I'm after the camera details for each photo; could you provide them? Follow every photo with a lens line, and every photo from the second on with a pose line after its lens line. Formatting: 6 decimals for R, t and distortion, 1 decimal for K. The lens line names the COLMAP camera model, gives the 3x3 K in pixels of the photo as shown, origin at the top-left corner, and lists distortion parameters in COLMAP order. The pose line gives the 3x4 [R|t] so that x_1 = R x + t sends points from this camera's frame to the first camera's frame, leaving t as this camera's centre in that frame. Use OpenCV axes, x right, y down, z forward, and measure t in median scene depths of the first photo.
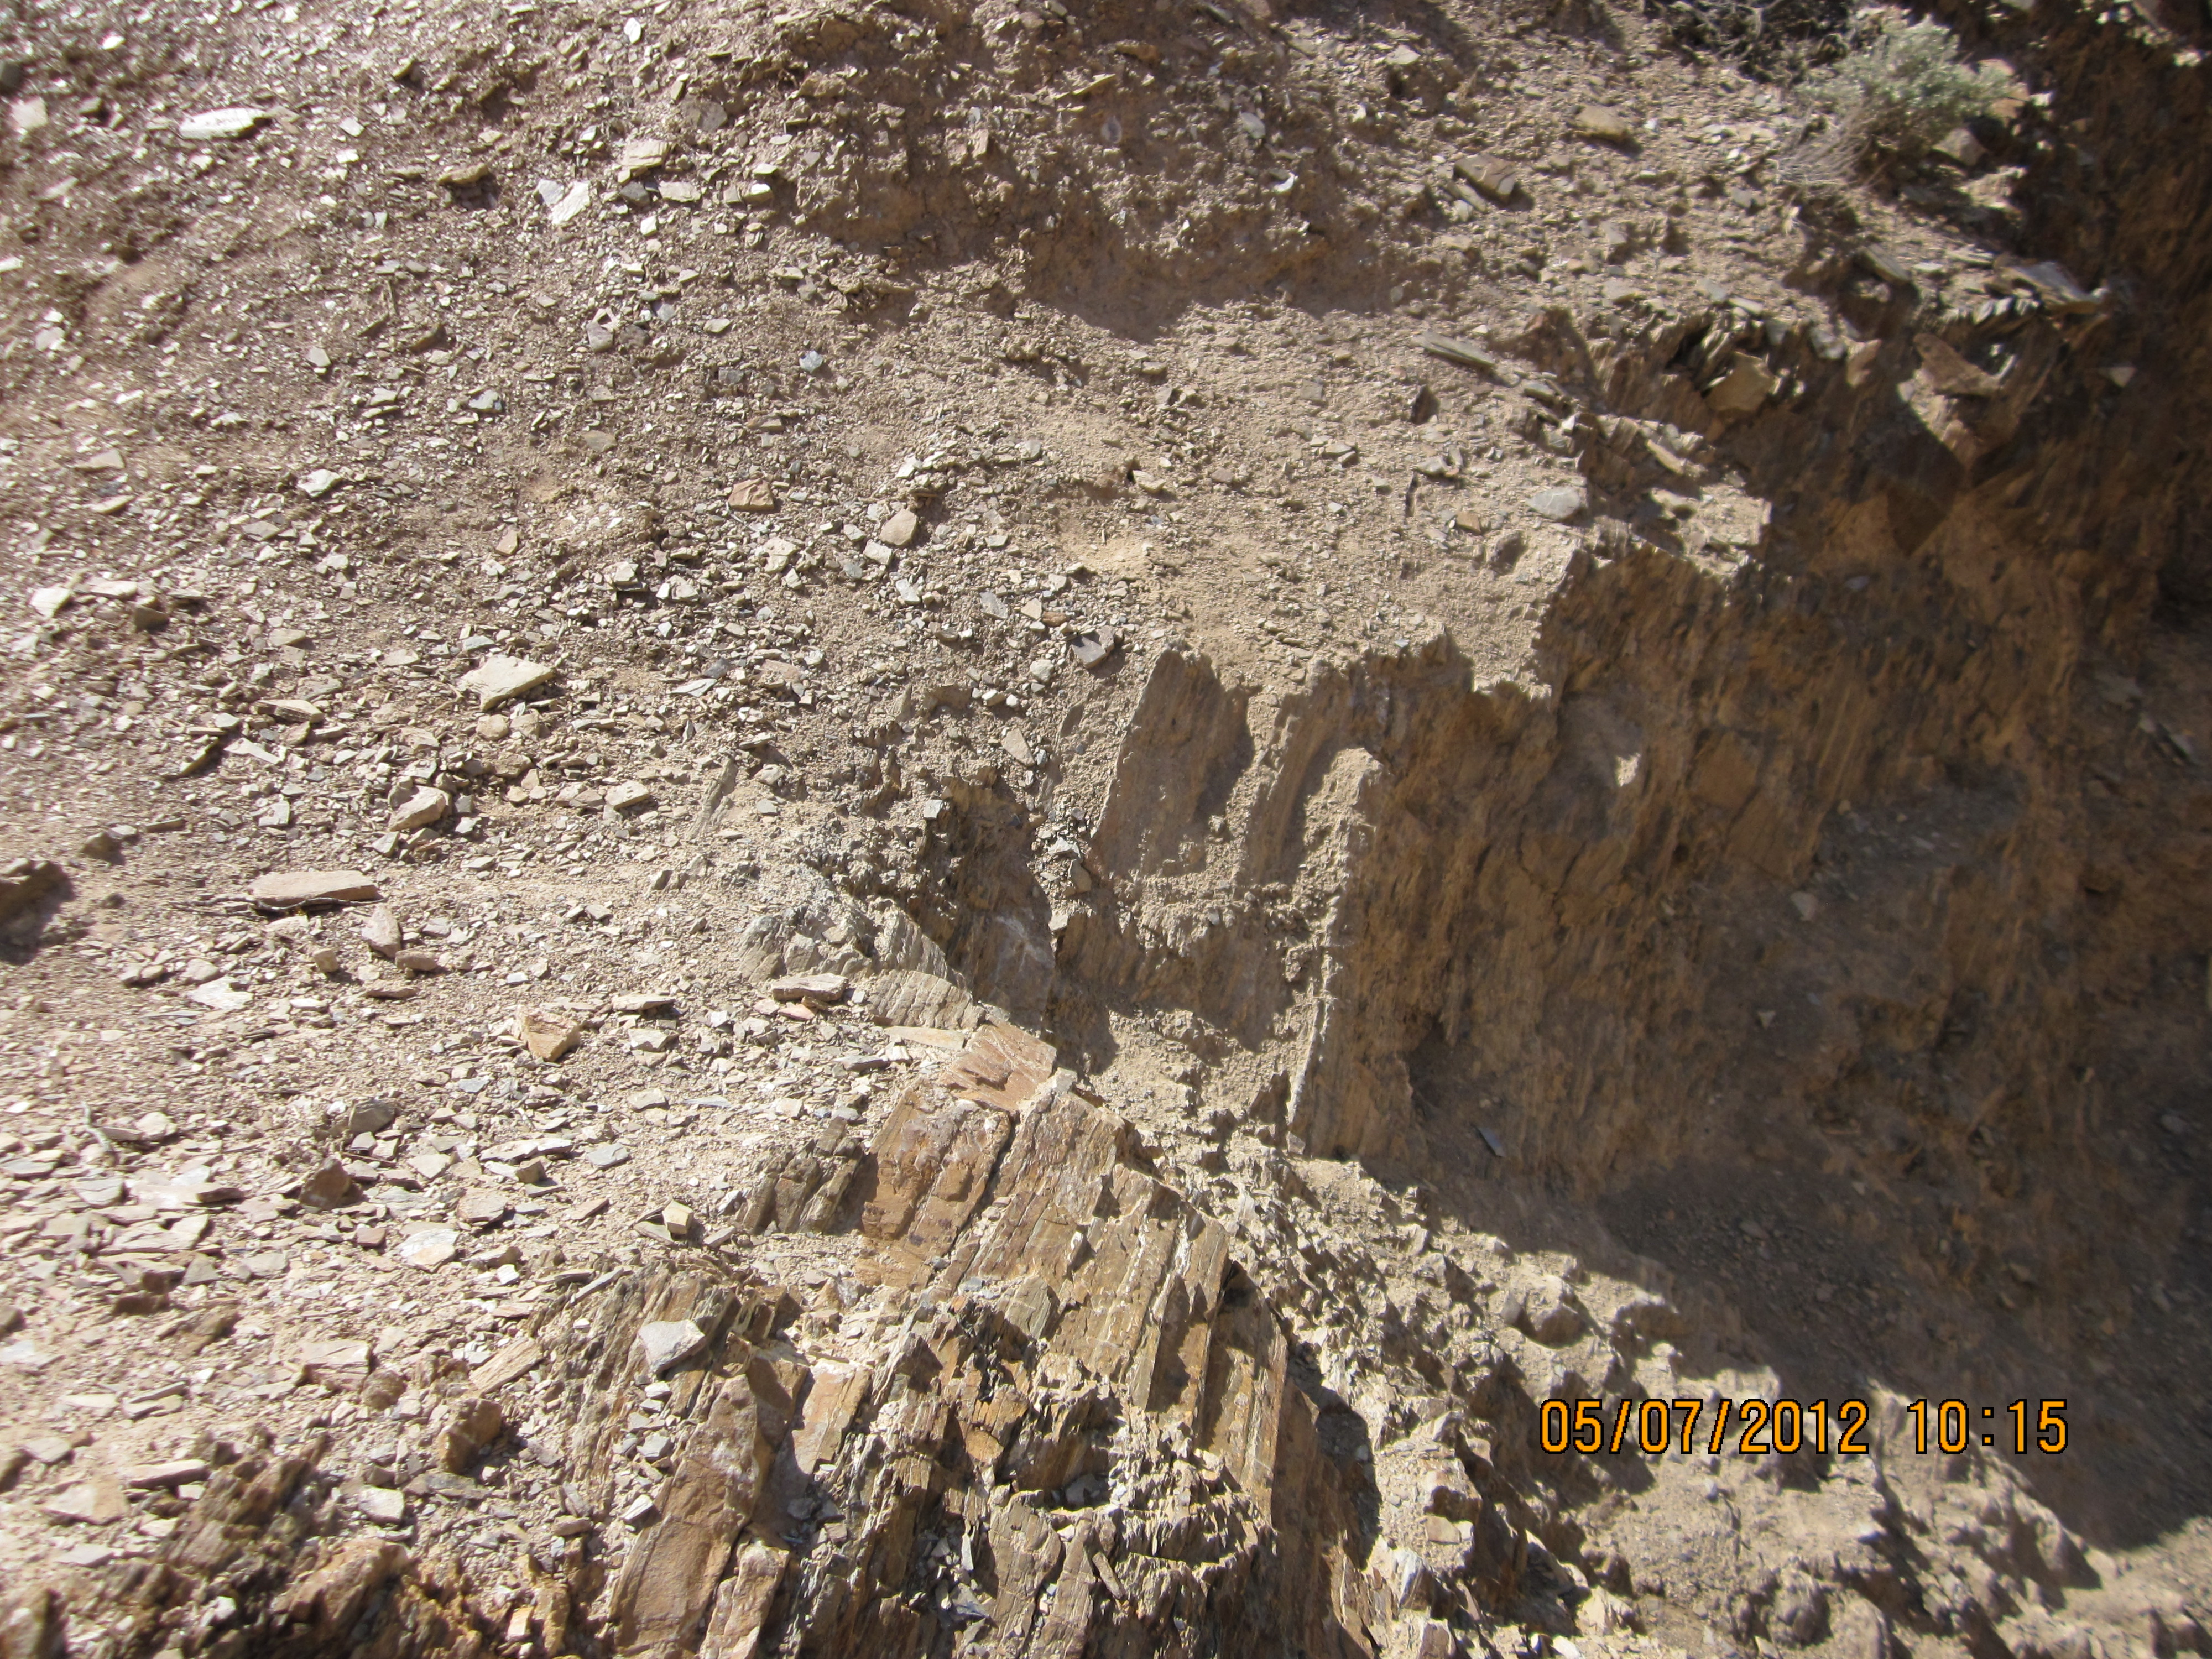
lens RADIAL K [[1853.3, 0, 1105.7], [0, 1853.3, 823.1], [0, 0, 1]] dist [-0.036301, 0.013493]
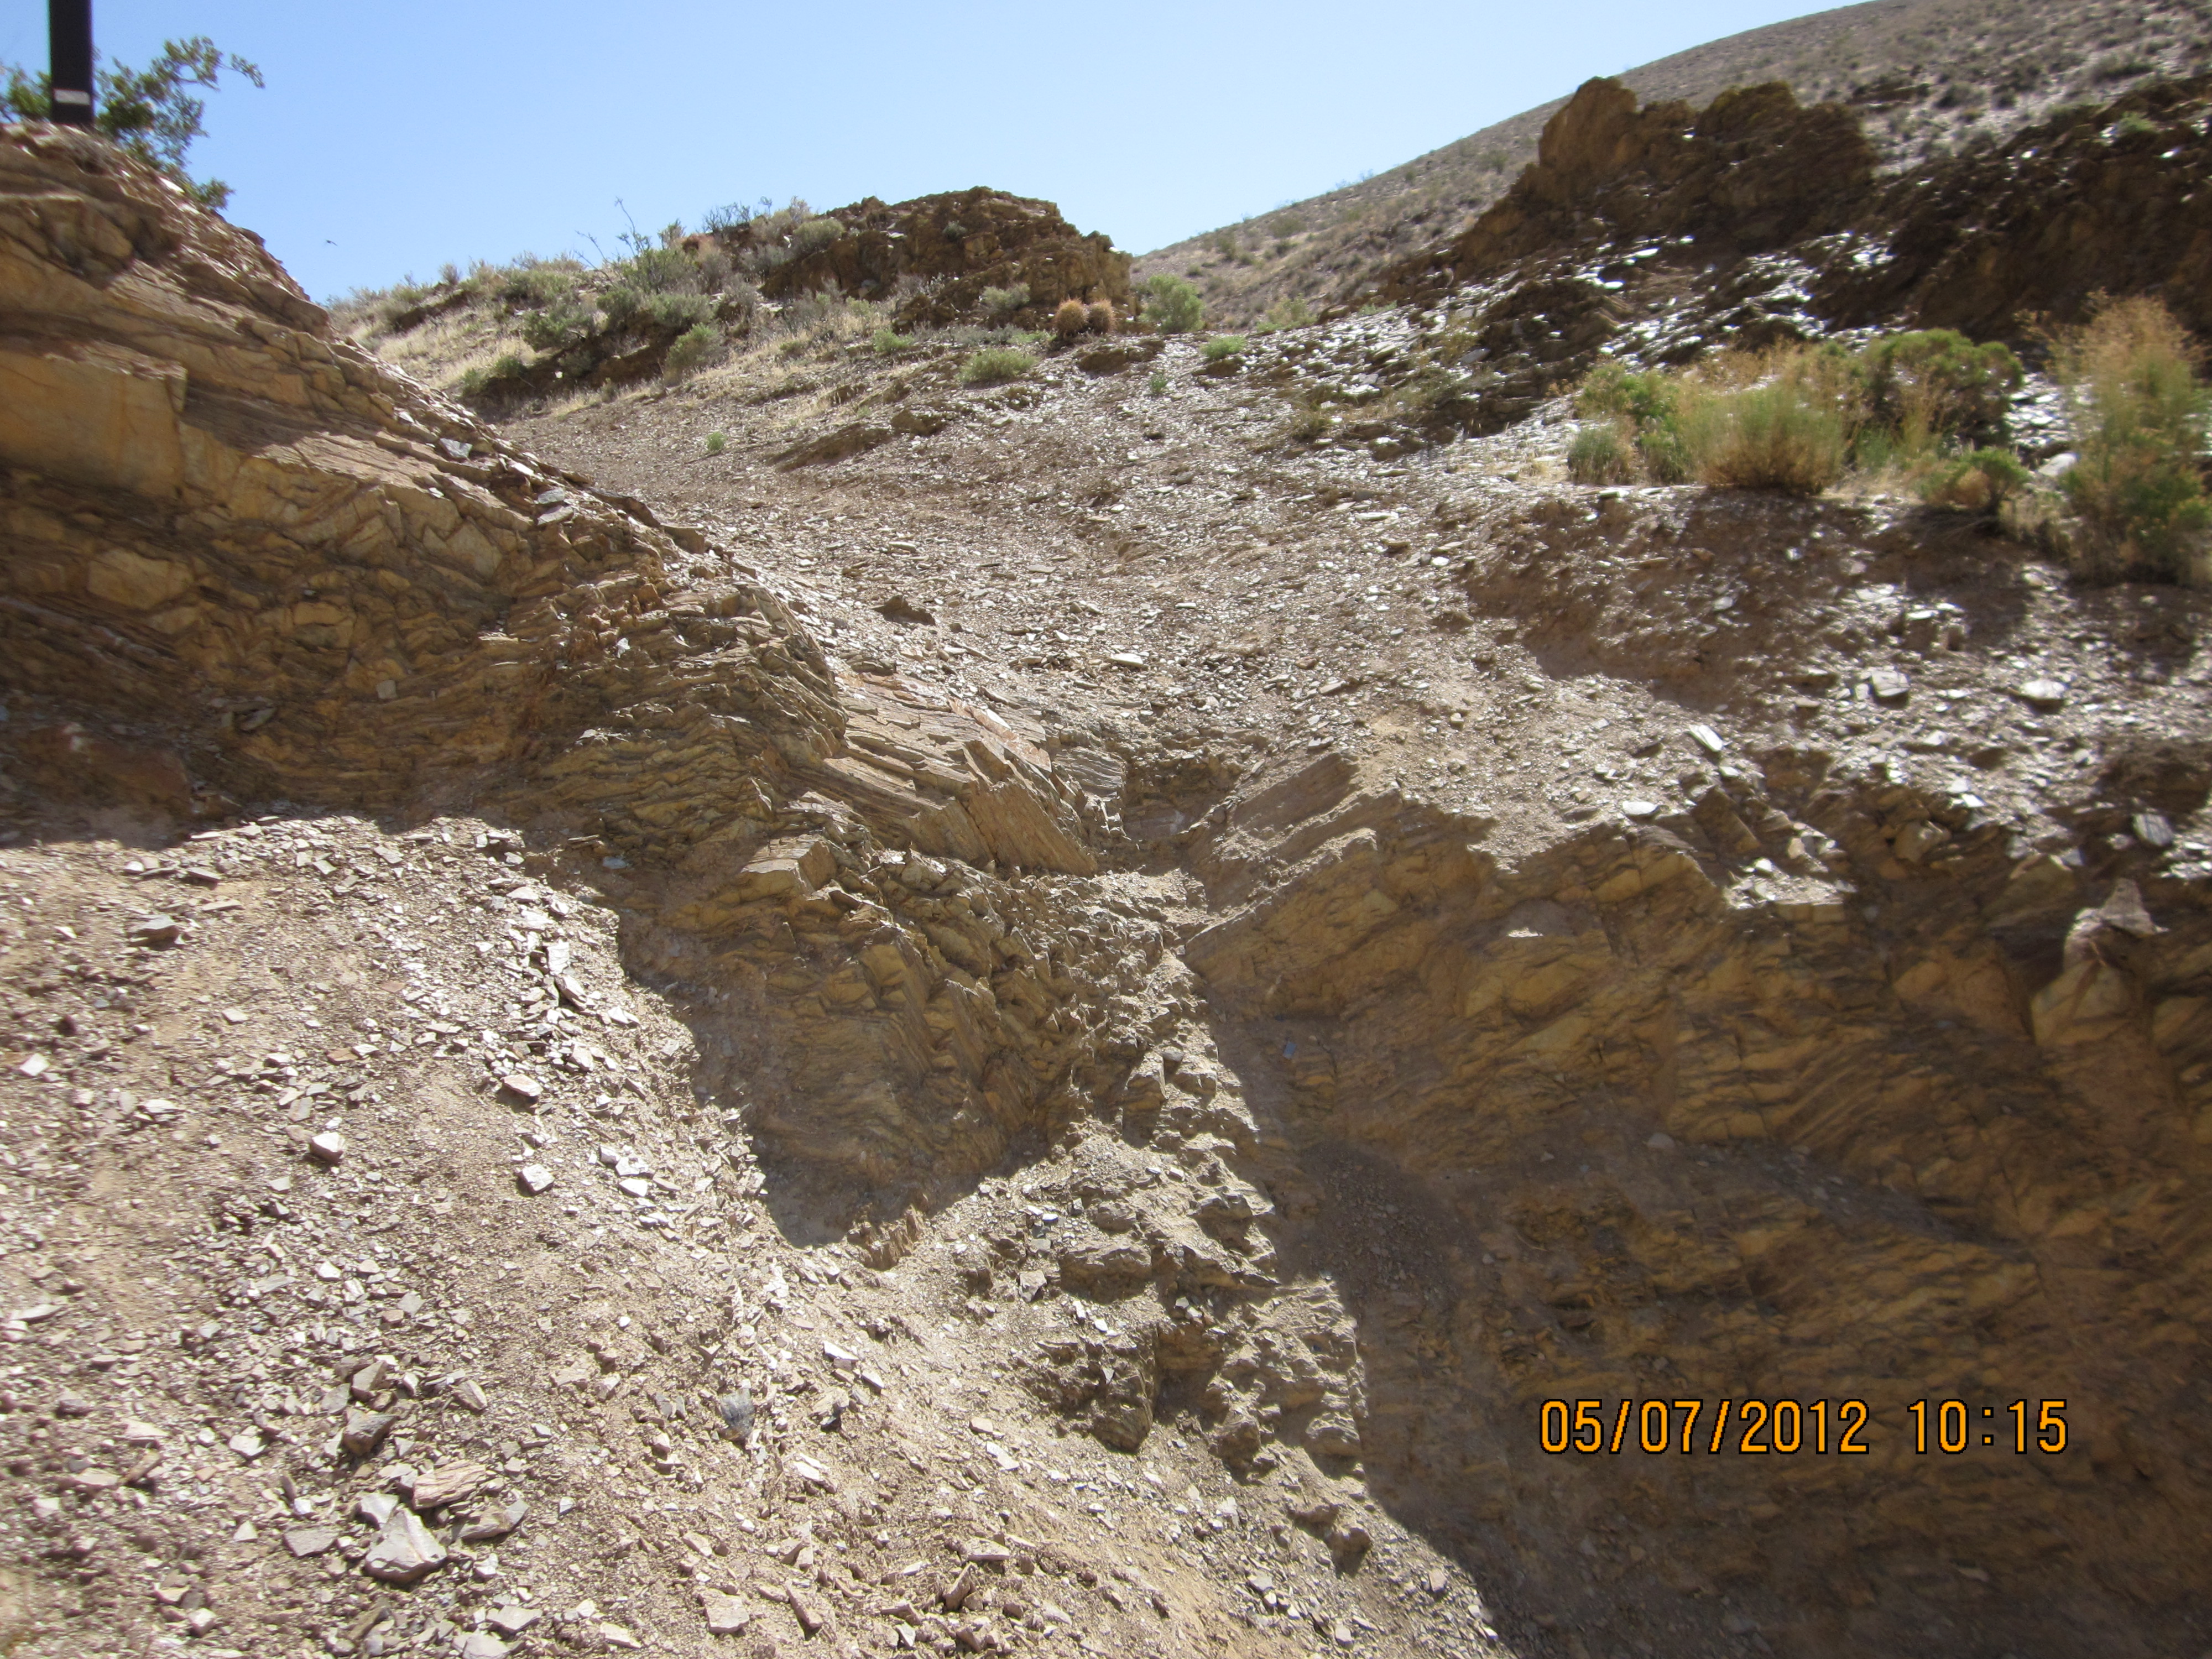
lens RADIAL K [[1853.3, 0, 1100.4], [0, 1853.3, 828.1], [0, 0, 1]] dist [-0.036301, 0.013493]
pose [[0.415582, 0.272966, -0.867630, 1.345219], [-0.582439, 0.812539, -0.023346, 0.130577], [0.698611, 0.515043, 0.496662, -0.057160]]
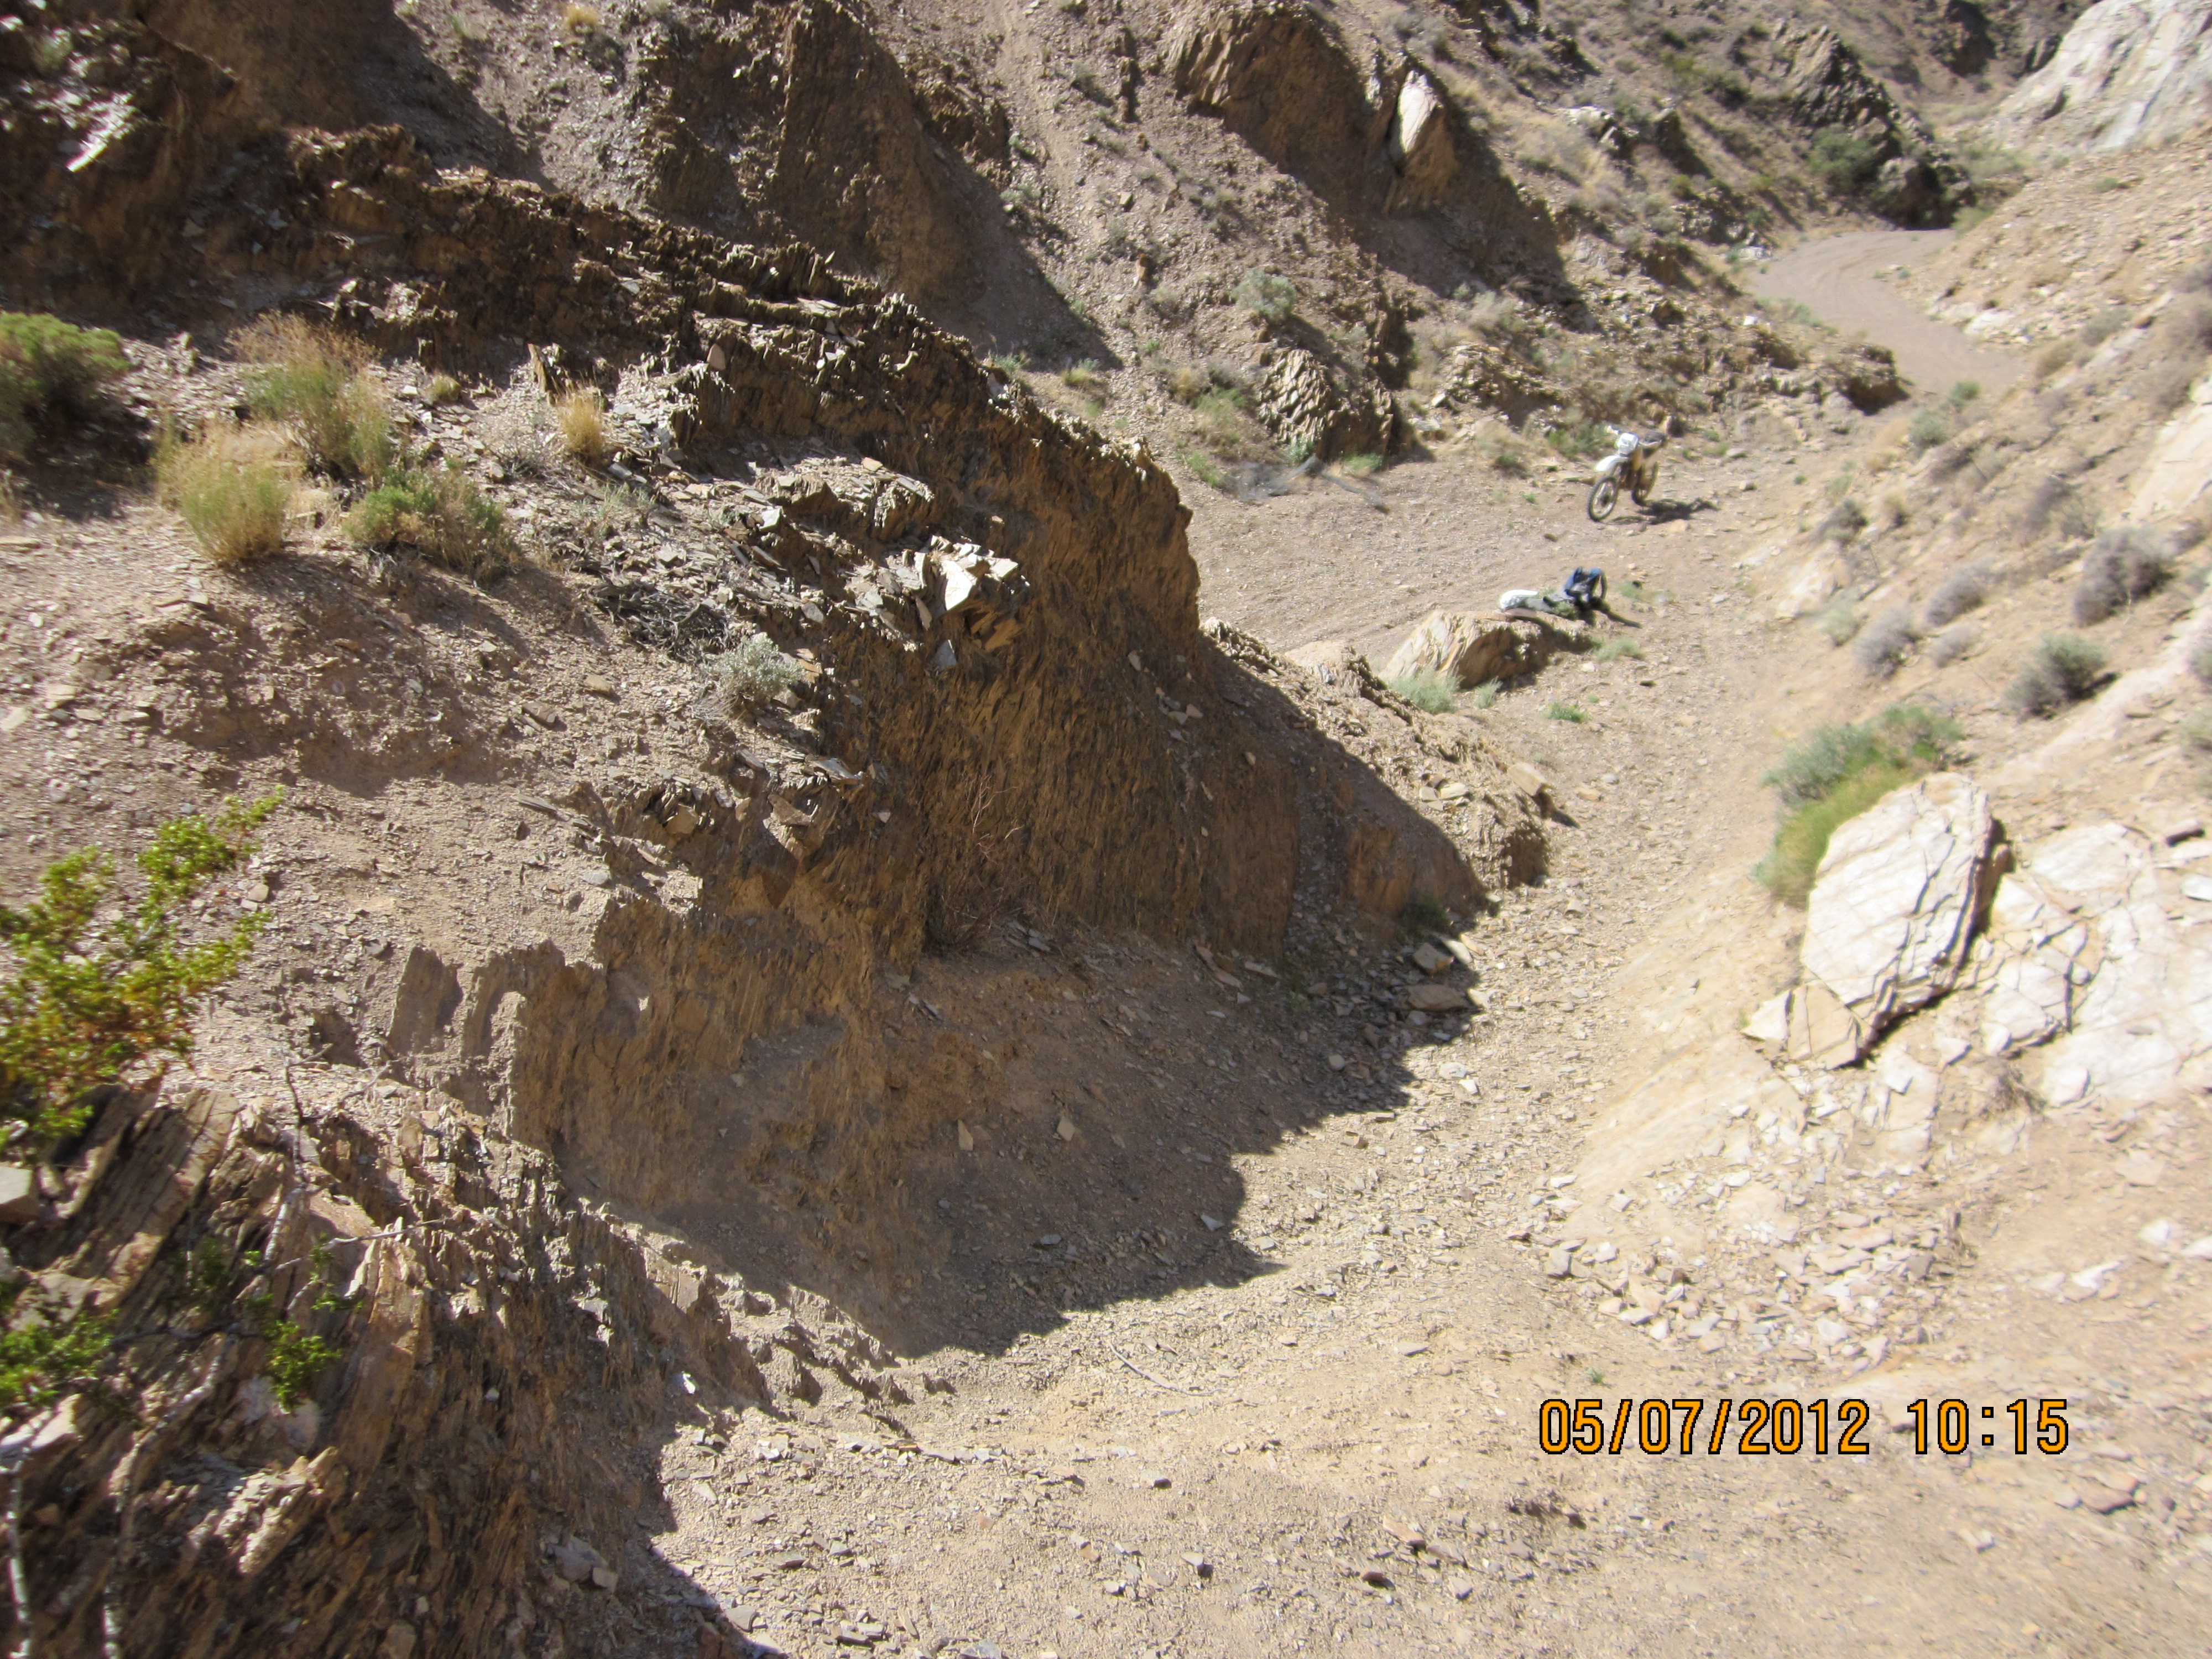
lens RADIAL K [[1853.3, 0, 1102.0], [0, 1853.3, 831.8], [0, 0, 1]] dist [-0.036301, 0.013493]
pose [[0.854785, -0.007843, 0.518923, -0.309486], [0.132802, 0.969902, -0.204095, 0.247051], [-0.501703, 0.243371, 0.830099, -0.896257]]
